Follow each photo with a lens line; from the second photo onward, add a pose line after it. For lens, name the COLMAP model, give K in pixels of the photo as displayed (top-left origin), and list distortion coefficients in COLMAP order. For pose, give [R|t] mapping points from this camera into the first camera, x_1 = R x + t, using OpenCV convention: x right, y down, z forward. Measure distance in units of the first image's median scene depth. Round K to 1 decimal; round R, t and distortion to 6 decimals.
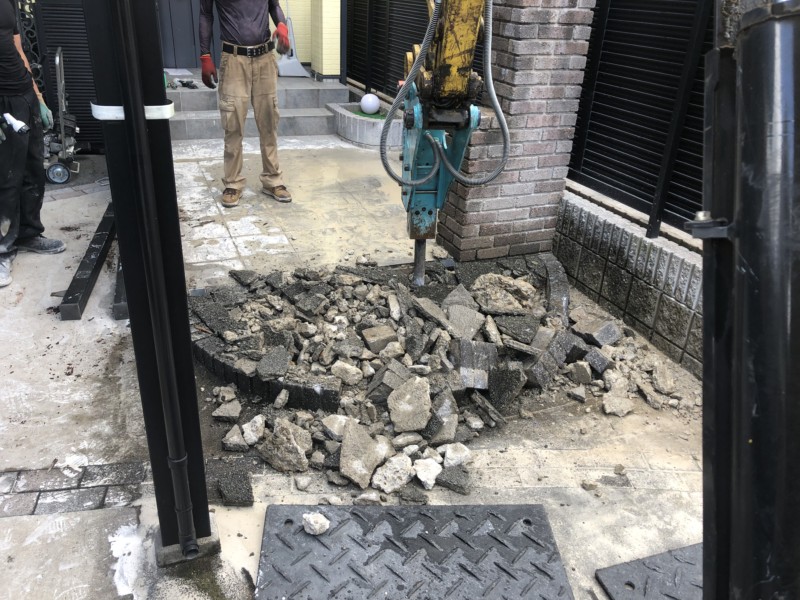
lens RADIAL K [[660.3, 0, 398.5], [0, 660.3, 294.0], [0, 0, 1]] dist [0.034039, -0.015813]
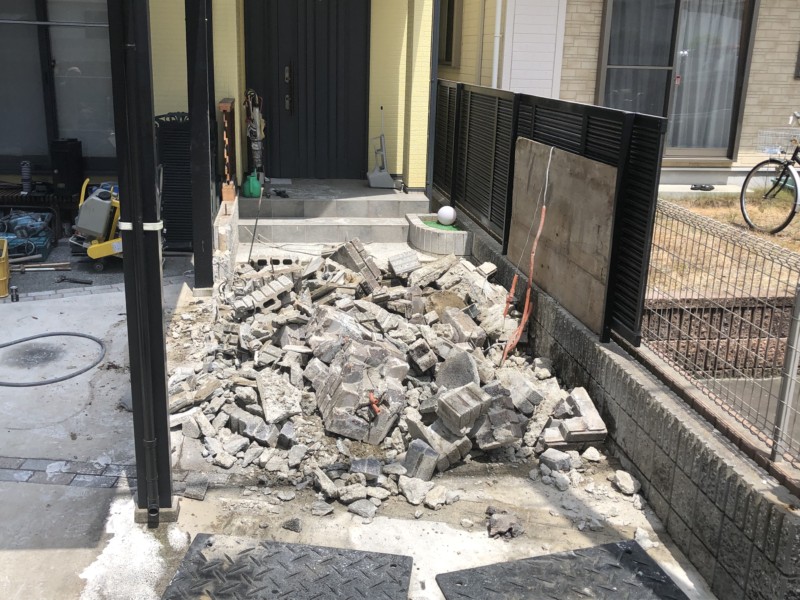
lens RADIAL K [[824.2, 0, 396.2], [0, 824.2, 305.2], [0, 0, 1]] dist [0.027691, -0.010818]
pose [[0.969494, 0.055547, -0.238736, 0.332657], [-0.093019, 0.984501, -0.148677, 0.083223], [0.226778, 0.166349, 0.959635, -0.385745]]
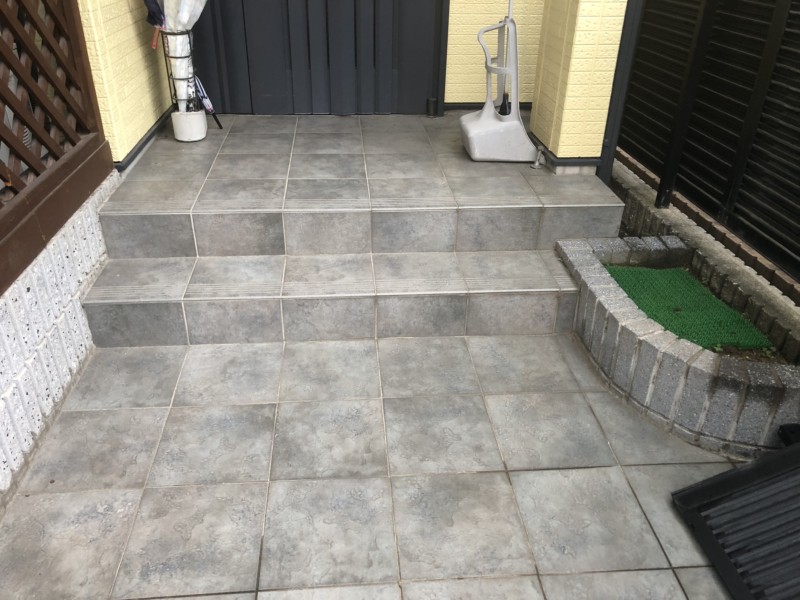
lens RADIAL K [[660.3, 0, 398.5], [0, 660.3, 294.0], [0, 0, 1]] dist [0.034039, -0.015813]
pose [[0.954654, 0.116173, -0.274116, -0.152268], [-0.102657, 0.992707, 0.063200, -0.467782], [0.279459, -0.032194, 0.959618, 1.033599]]
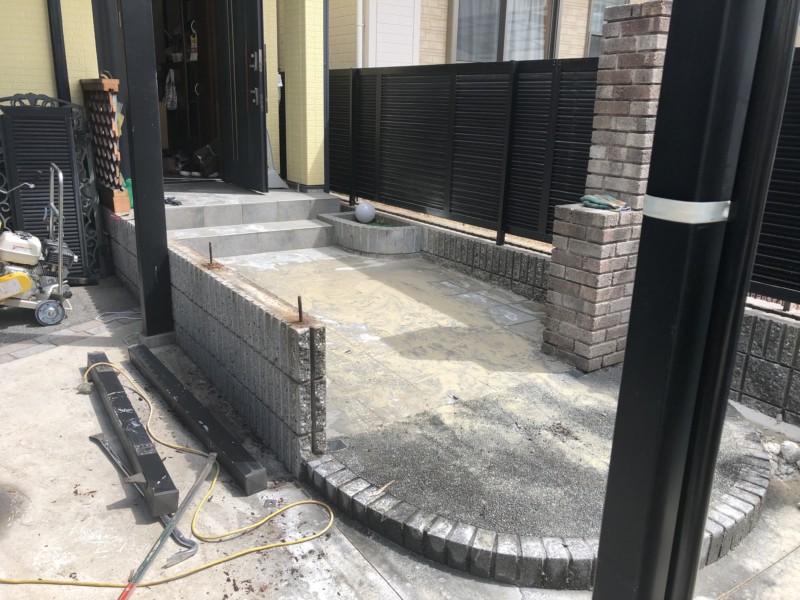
lens RADIAL K [[660.3, 0, 398.5], [0, 660.3, 294.0], [0, 0, 1]] dist [0.034039, -0.015813]
pose [[0.975444, -0.076544, 0.206518, -0.342194], [0.108051, 0.983385, -0.145872, -0.050339], [-0.191921, 0.164604, 0.967508, 0.168167]]
